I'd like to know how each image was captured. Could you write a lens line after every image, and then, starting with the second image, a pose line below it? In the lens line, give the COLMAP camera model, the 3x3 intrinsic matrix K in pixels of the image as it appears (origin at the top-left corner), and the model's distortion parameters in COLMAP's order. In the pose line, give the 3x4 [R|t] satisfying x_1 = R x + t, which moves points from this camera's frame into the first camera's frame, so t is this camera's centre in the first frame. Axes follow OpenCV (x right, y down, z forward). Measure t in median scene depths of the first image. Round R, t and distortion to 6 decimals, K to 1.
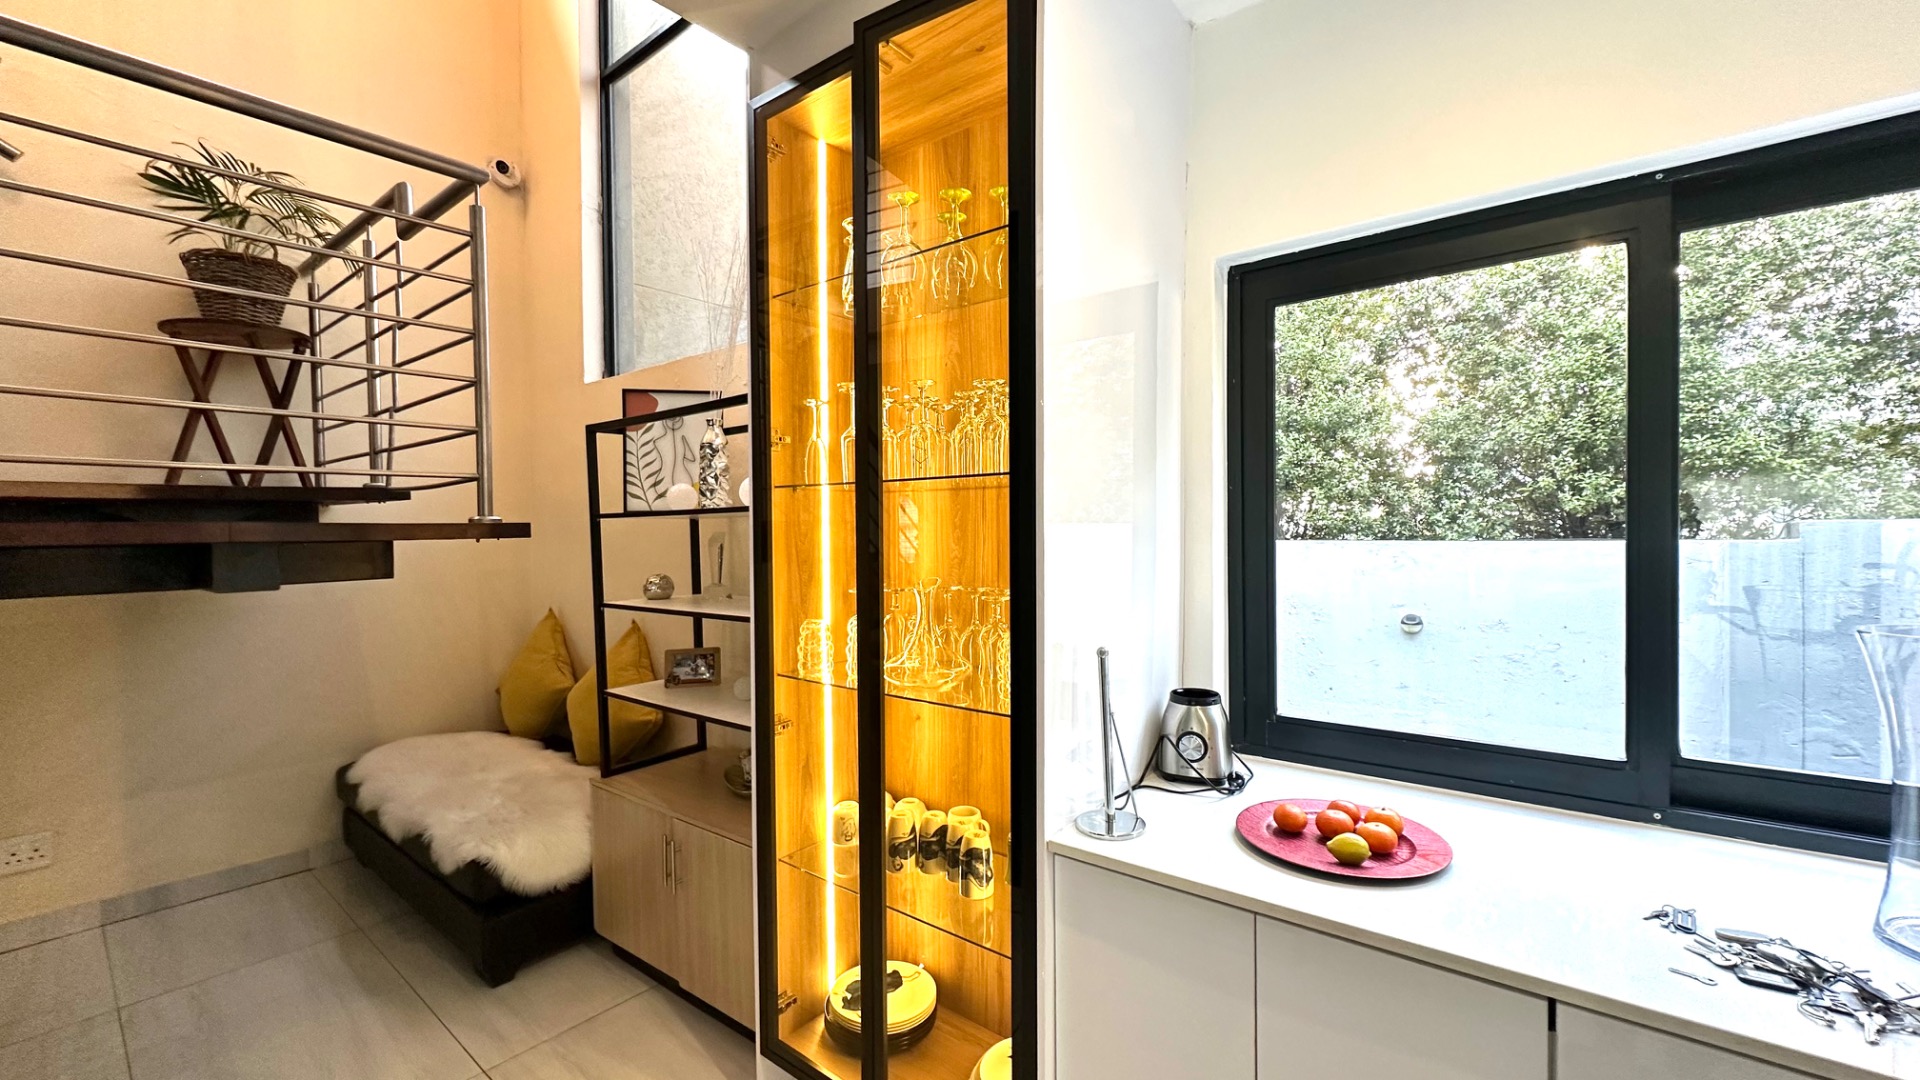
lens RADIAL K [[768.5, 0, 957.9], [0, 768.5, 539.6], [0, 0, 1]] dist [-0.002387, -0.000345]
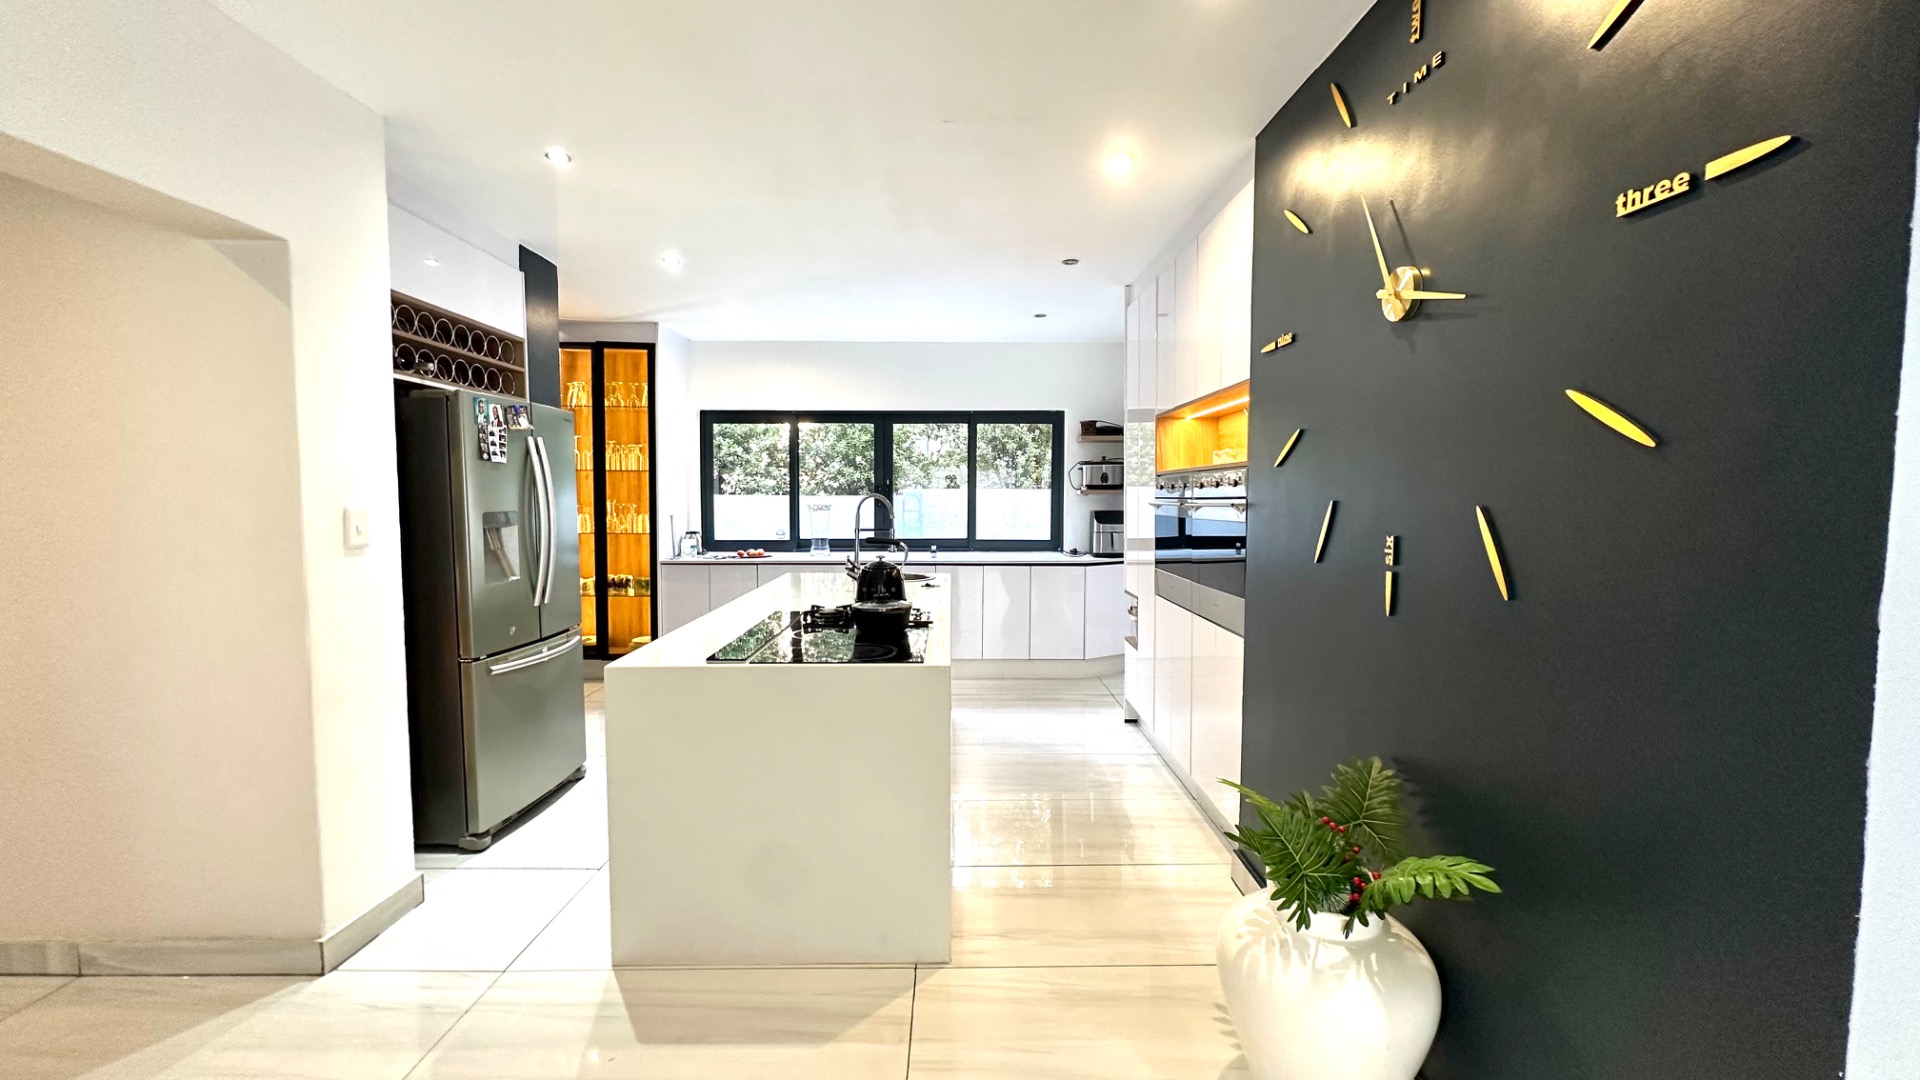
lens RADIAL K [[768.5, 0, 957.4], [0, 768.5, 540.7], [0, 0, 1]] dist [-0.002387, -0.000345]
pose [[0.774579, -0.024141, 0.632016, -0.475600], [-0.004548, 0.999033, 0.043733, 0.036424], [-0.632461, -0.036749, 0.773720, -1.217663]]
